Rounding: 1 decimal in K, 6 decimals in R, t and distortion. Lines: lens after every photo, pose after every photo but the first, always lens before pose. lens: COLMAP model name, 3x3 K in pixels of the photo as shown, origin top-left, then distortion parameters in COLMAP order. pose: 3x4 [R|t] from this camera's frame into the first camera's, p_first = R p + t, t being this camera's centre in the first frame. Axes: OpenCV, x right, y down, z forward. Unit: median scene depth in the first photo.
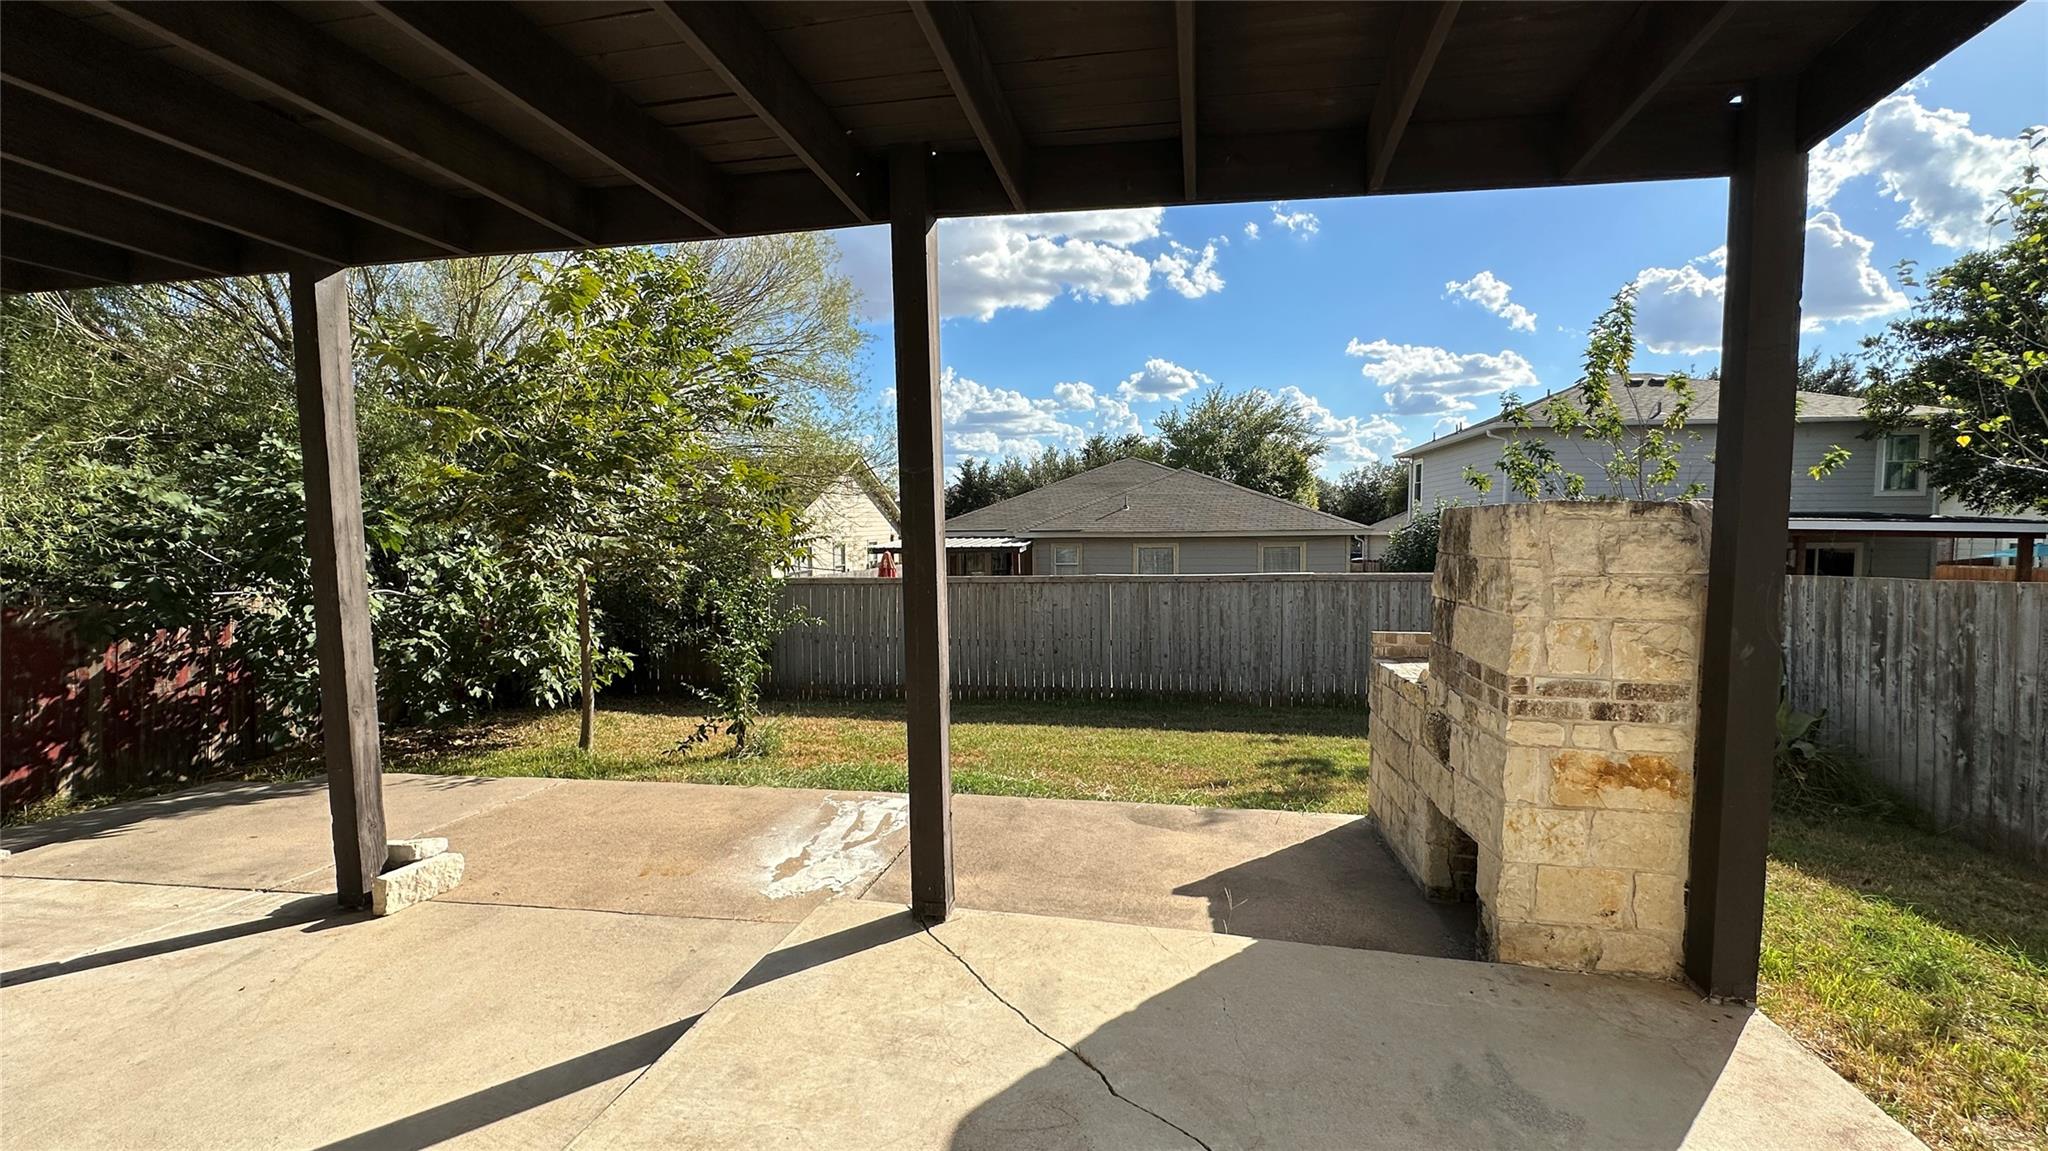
lens RADIAL K [[823.0, 0, 1021.5], [0, 823.0, 572.2], [0, 0, 1]] dist [-0.002344, 0.000174]
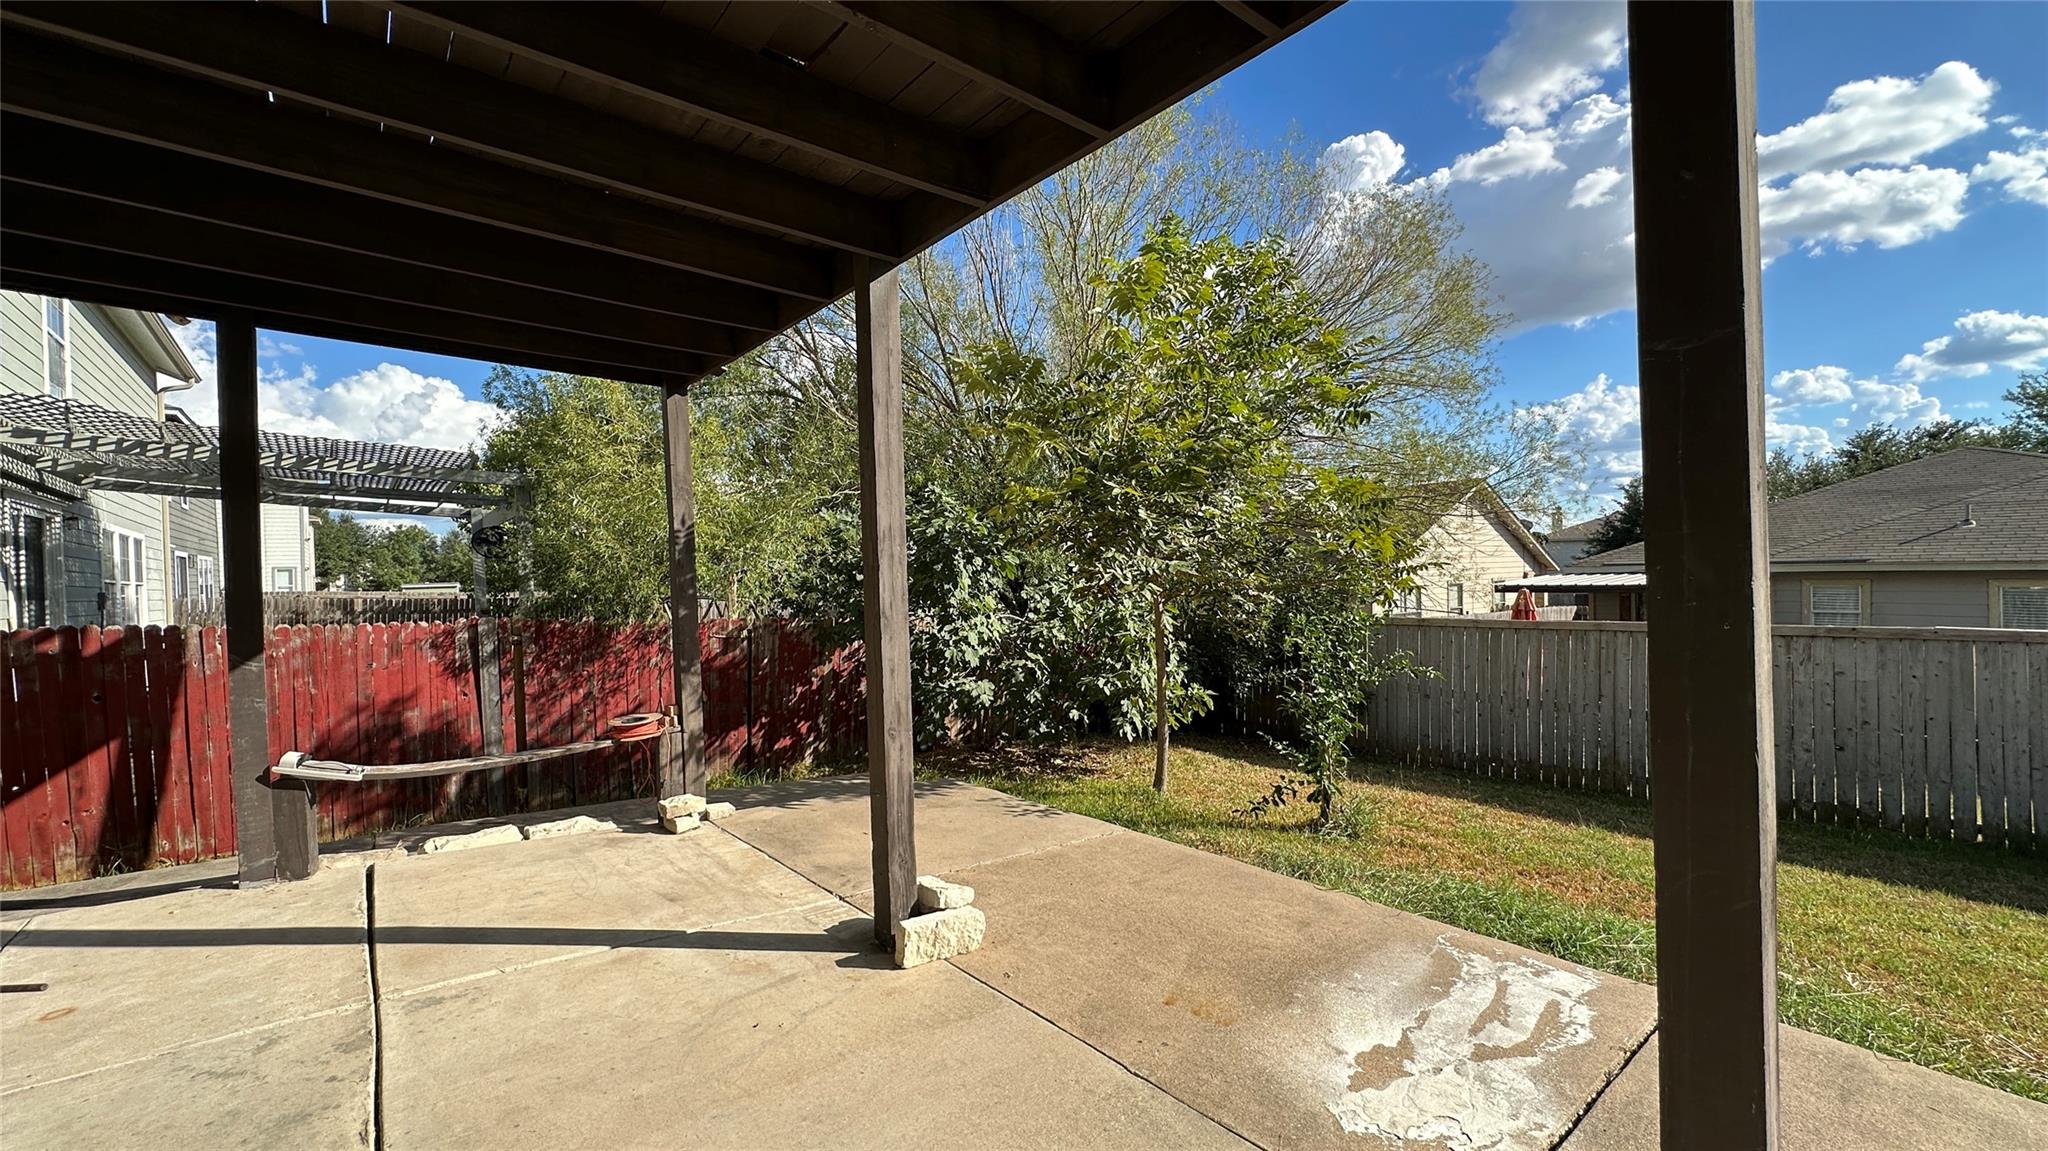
lens RADIAL K [[823.0, 0, 1019.2], [0, 823.0, 574.1], [0, 0, 1]] dist [-0.002344, 0.000174]
pose [[0.762760, -0.001917, -0.646679, -0.047865], [-0.029160, 0.998876, -0.037356, 0.009323], [0.646024, 0.047350, 0.761847, 0.184211]]
